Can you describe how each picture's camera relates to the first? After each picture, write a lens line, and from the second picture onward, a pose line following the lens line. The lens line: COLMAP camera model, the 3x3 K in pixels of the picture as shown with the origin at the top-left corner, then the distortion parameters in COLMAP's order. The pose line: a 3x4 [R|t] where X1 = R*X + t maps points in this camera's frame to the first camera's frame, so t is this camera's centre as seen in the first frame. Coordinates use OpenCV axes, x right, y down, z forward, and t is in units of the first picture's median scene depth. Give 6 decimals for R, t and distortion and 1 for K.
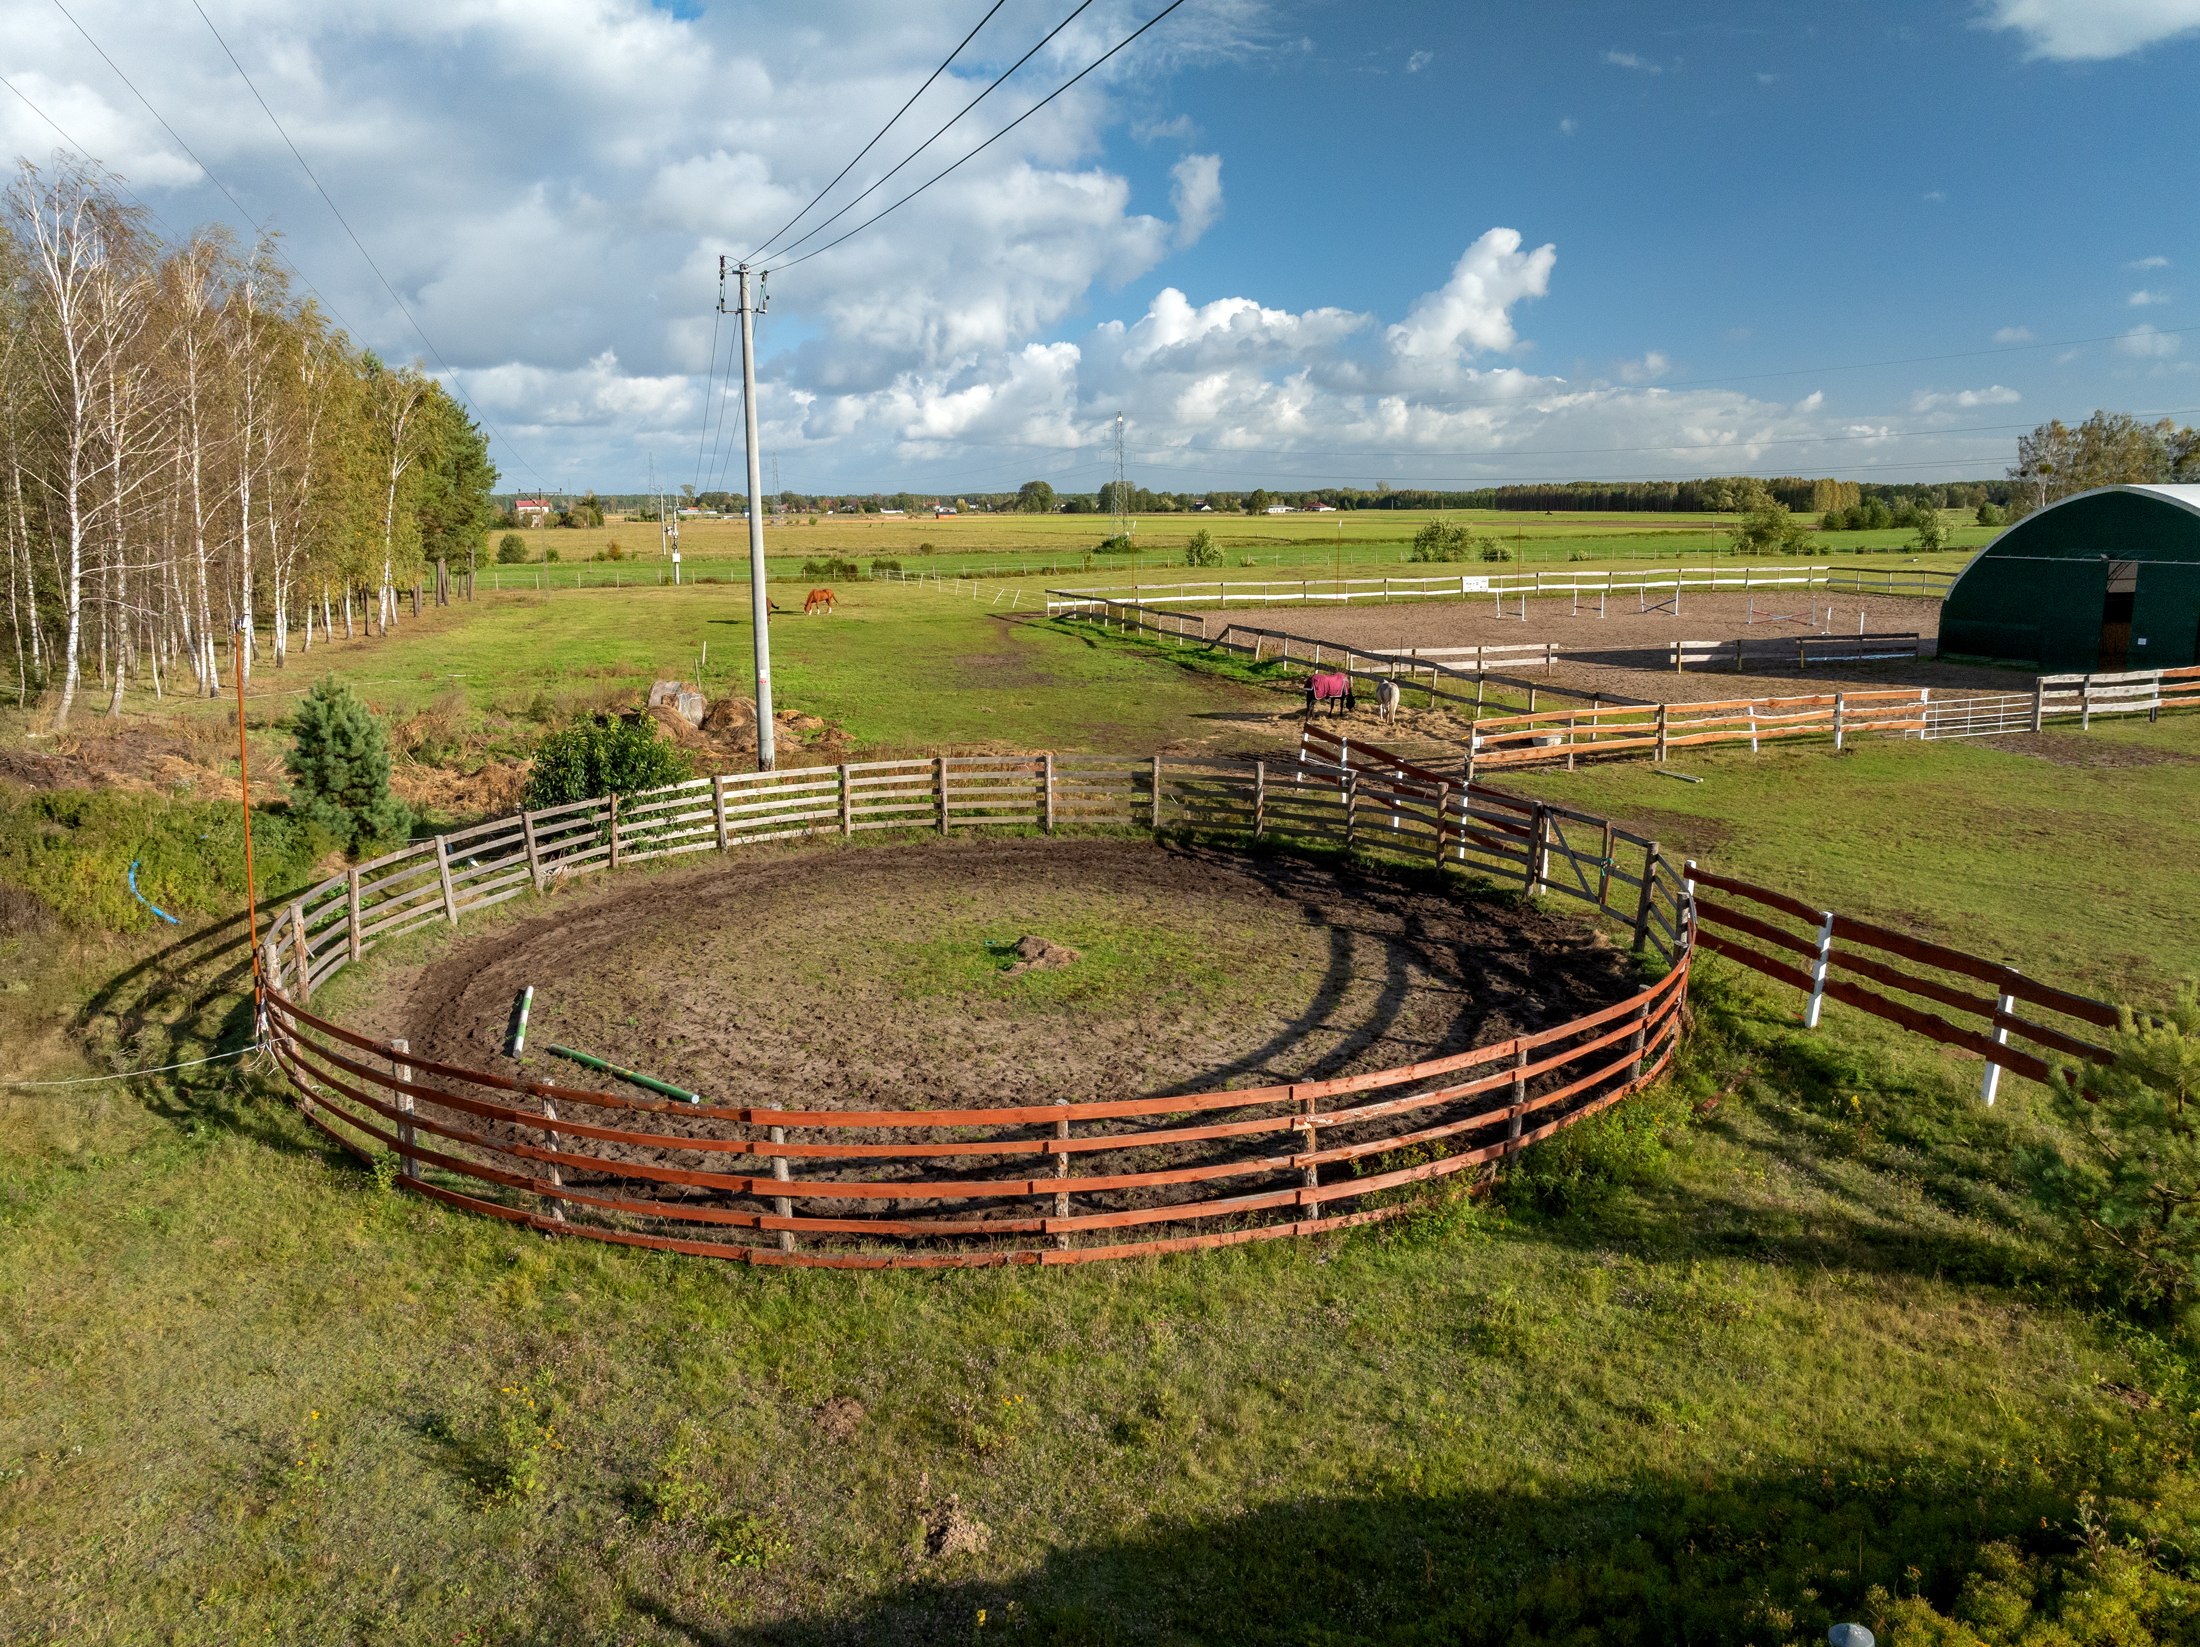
lens RADIAL K [[1546.2, 0, 1100.0], [0, 1546.2, 823.5], [0, 0, 1]] dist [-0.043733, 0.036264]
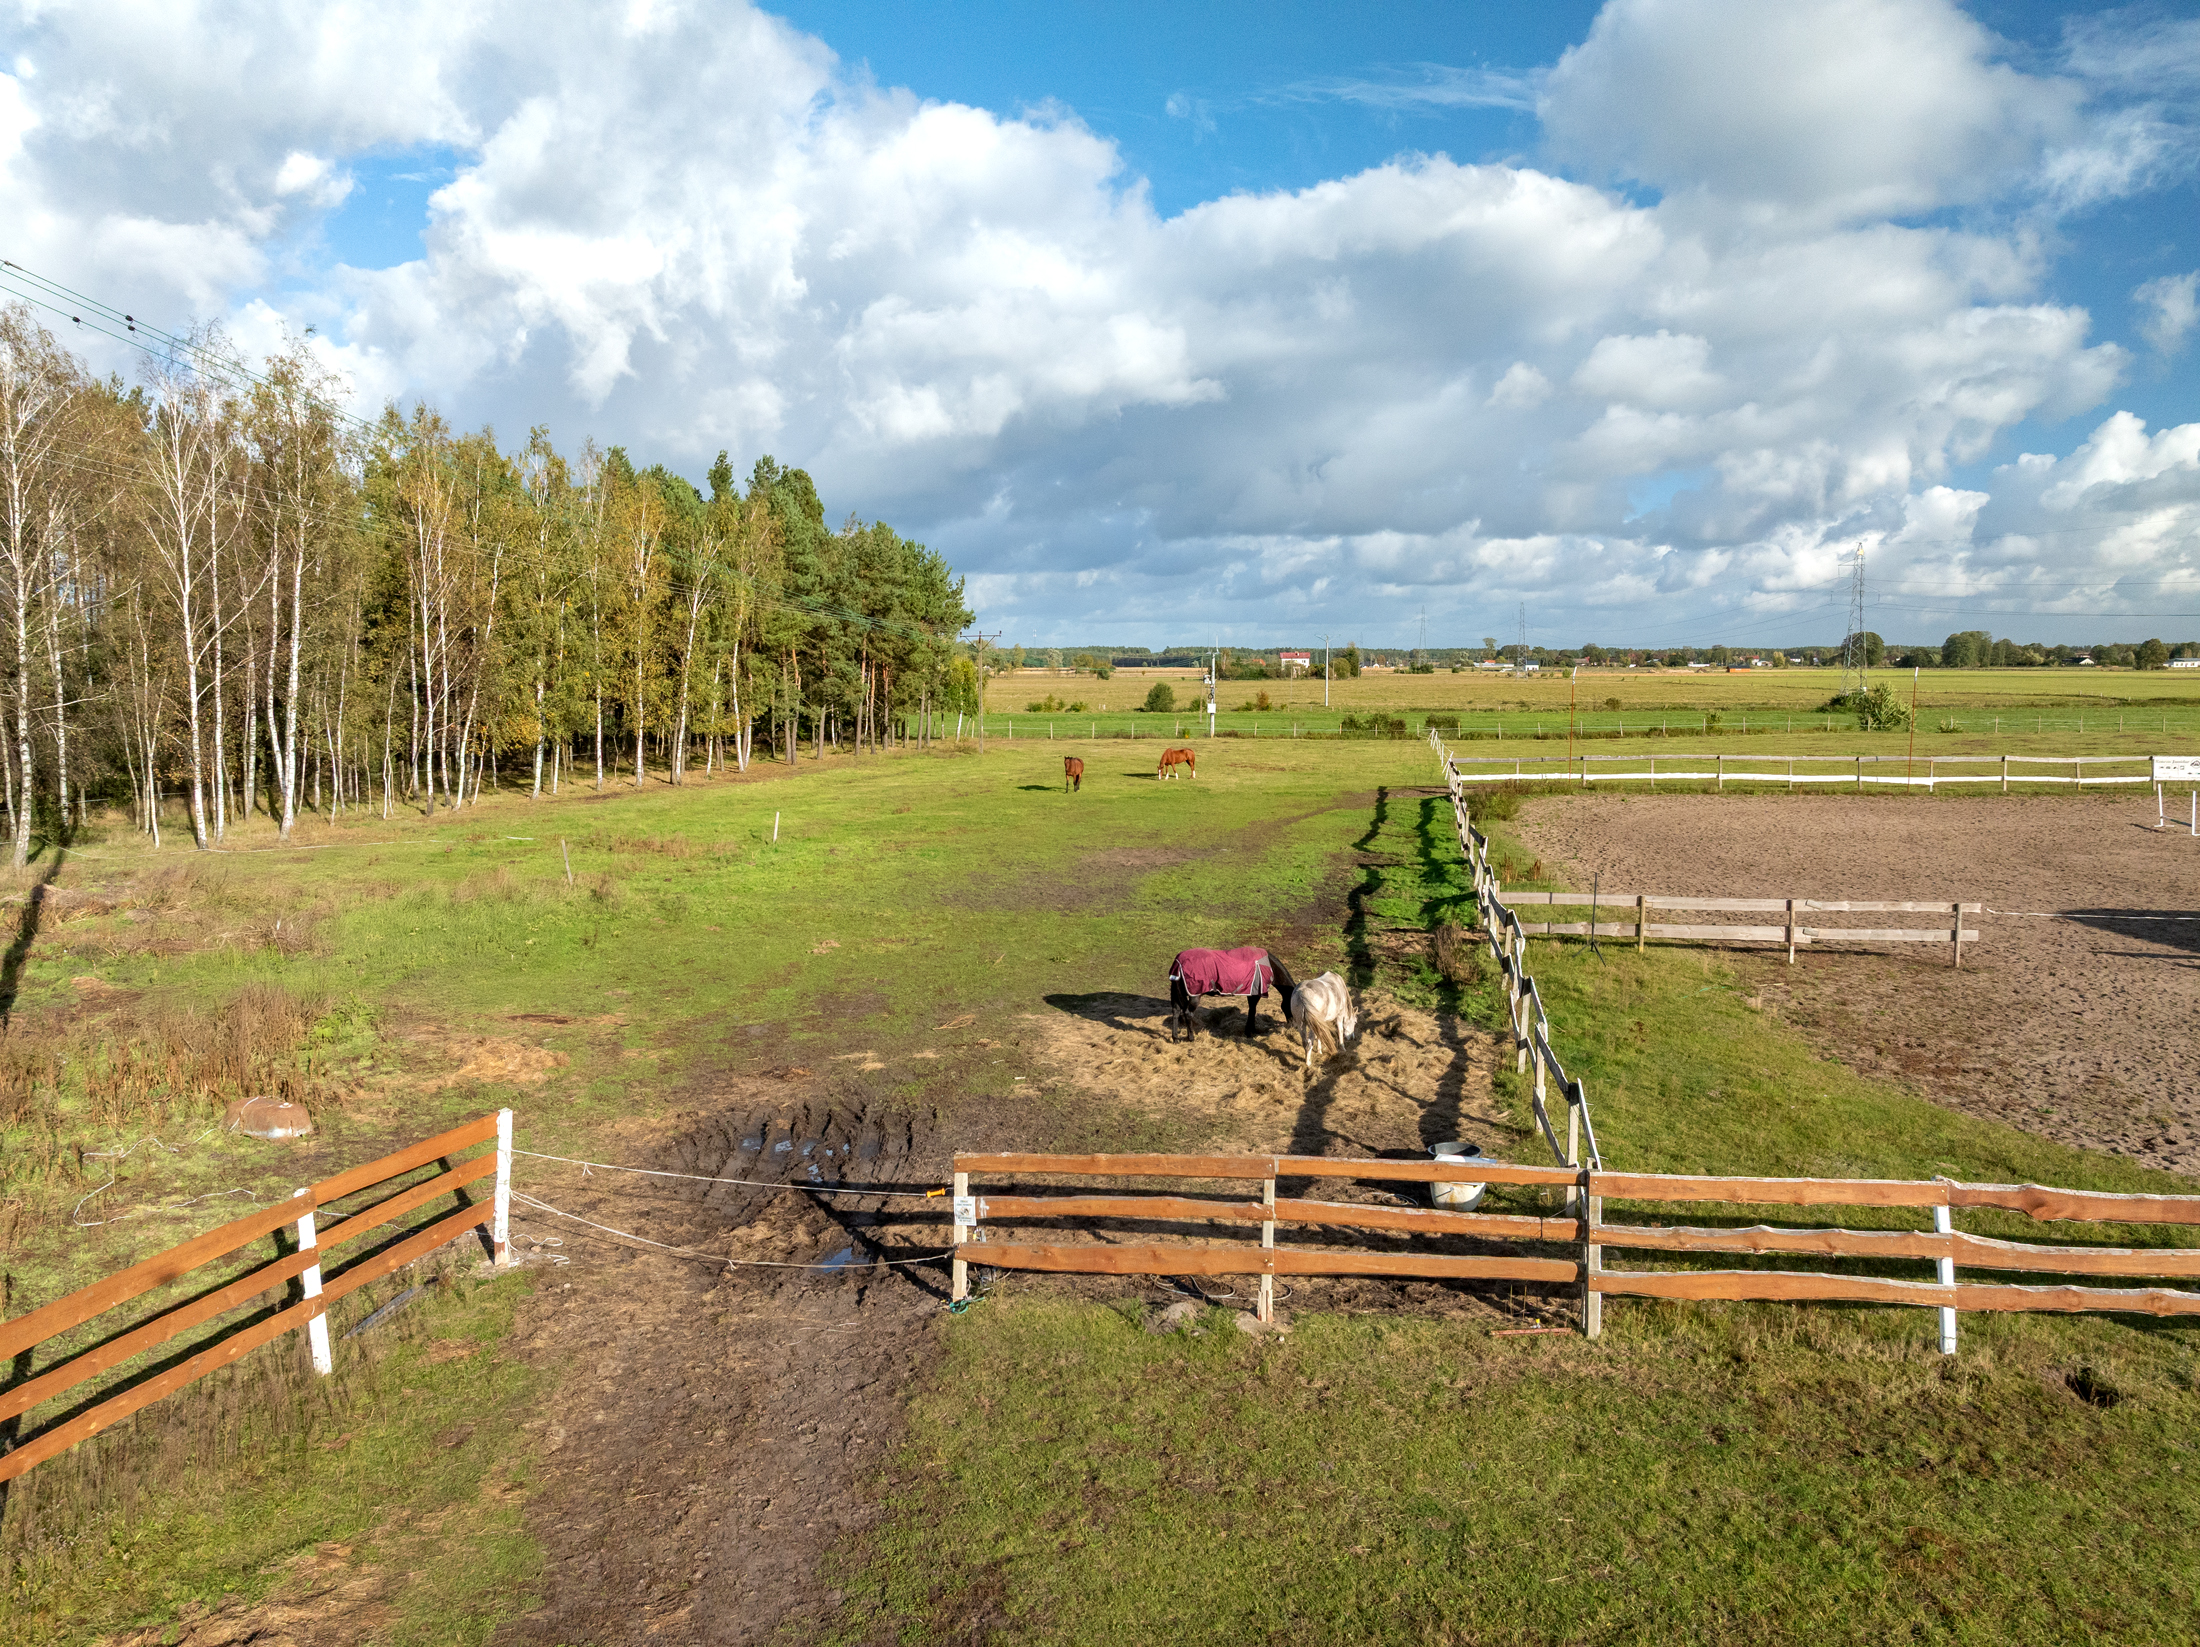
lens RADIAL K [[1546.2, 0, 1100.0], [0, 1546.2, 823.5], [0, 0, 1]] dist [-0.043733, 0.036264]
pose [[0.868007, 0.049554, -0.494073, 0.110656], [-0.097459, 0.992656, -0.071660, -0.029970], [0.486894, 0.110353, 0.866462, 0.165308]]
